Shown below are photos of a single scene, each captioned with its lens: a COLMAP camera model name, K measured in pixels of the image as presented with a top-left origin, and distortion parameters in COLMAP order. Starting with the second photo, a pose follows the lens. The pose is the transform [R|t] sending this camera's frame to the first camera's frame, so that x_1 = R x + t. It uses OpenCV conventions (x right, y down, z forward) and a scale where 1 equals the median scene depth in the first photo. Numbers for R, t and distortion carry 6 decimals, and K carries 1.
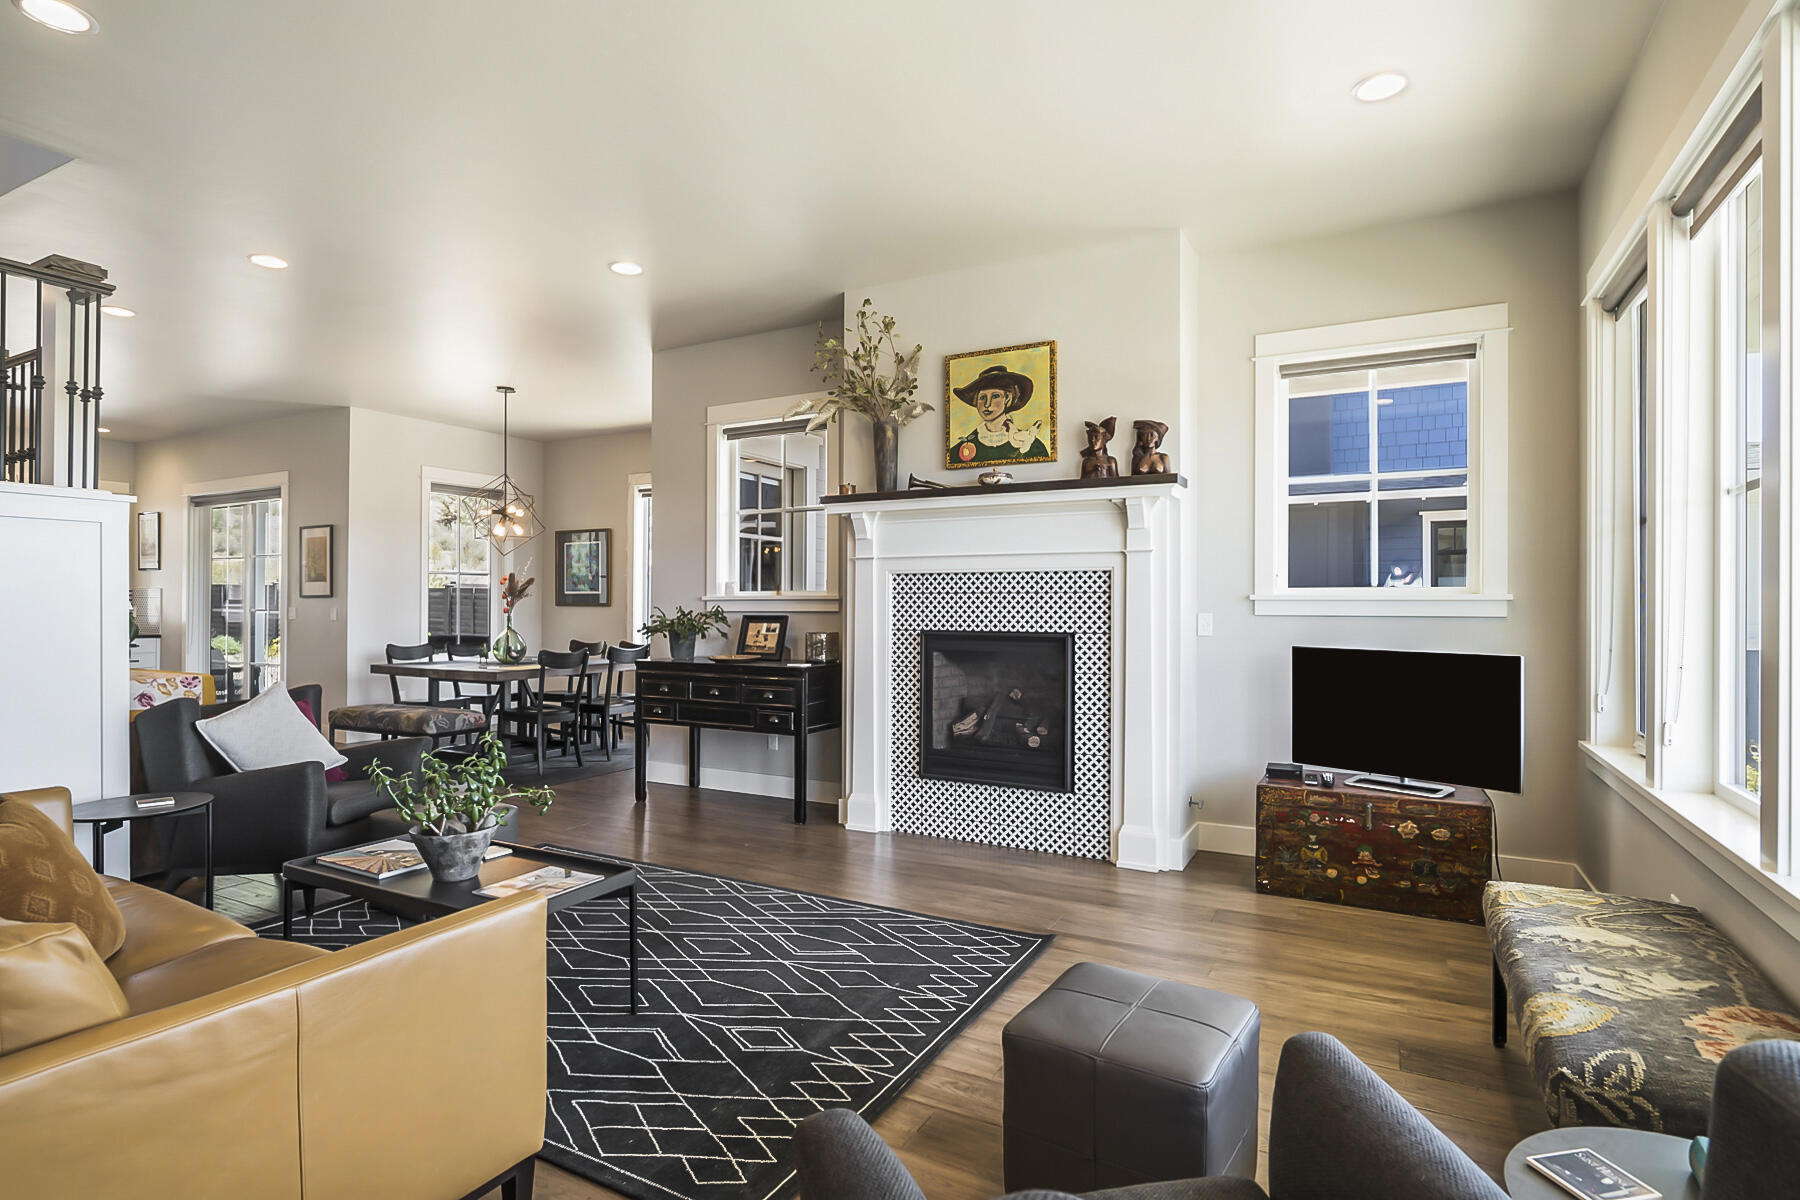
lens RADIAL K [[913.0, 0, 913.2], [0, 913.0, 600.7], [0, 0, 1]] dist [-0.007555, 0.001755]
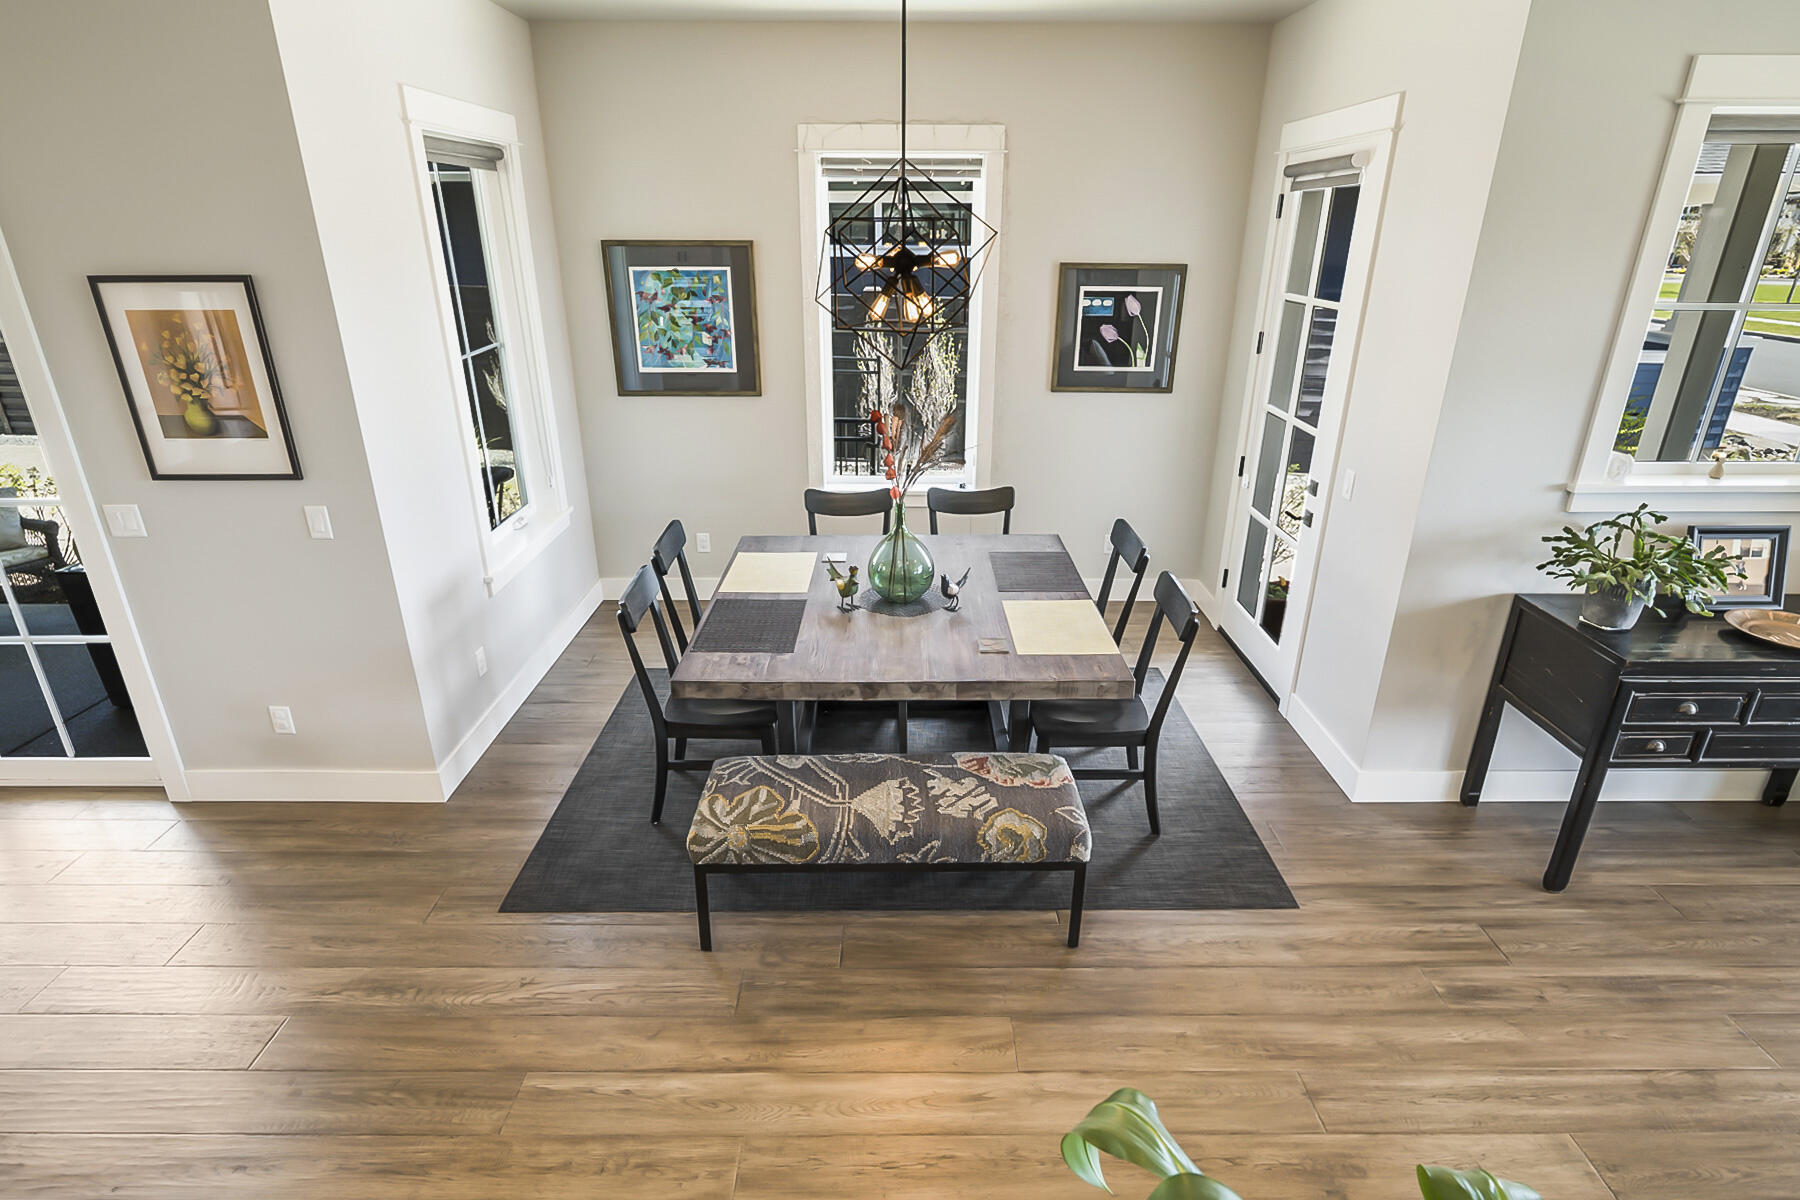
lens RADIAL K [[913.0, 0, 906.9], [0, 913.0, 598.8], [0, 0, 1]] dist [-0.007555, 0.001755]
pose [[0.881969, -0.176725, 0.436919, -0.591395], [-0.003171, 0.924791, 0.380461, -0.102387], [-0.471296, -0.336941, 0.815077, 0.559838]]
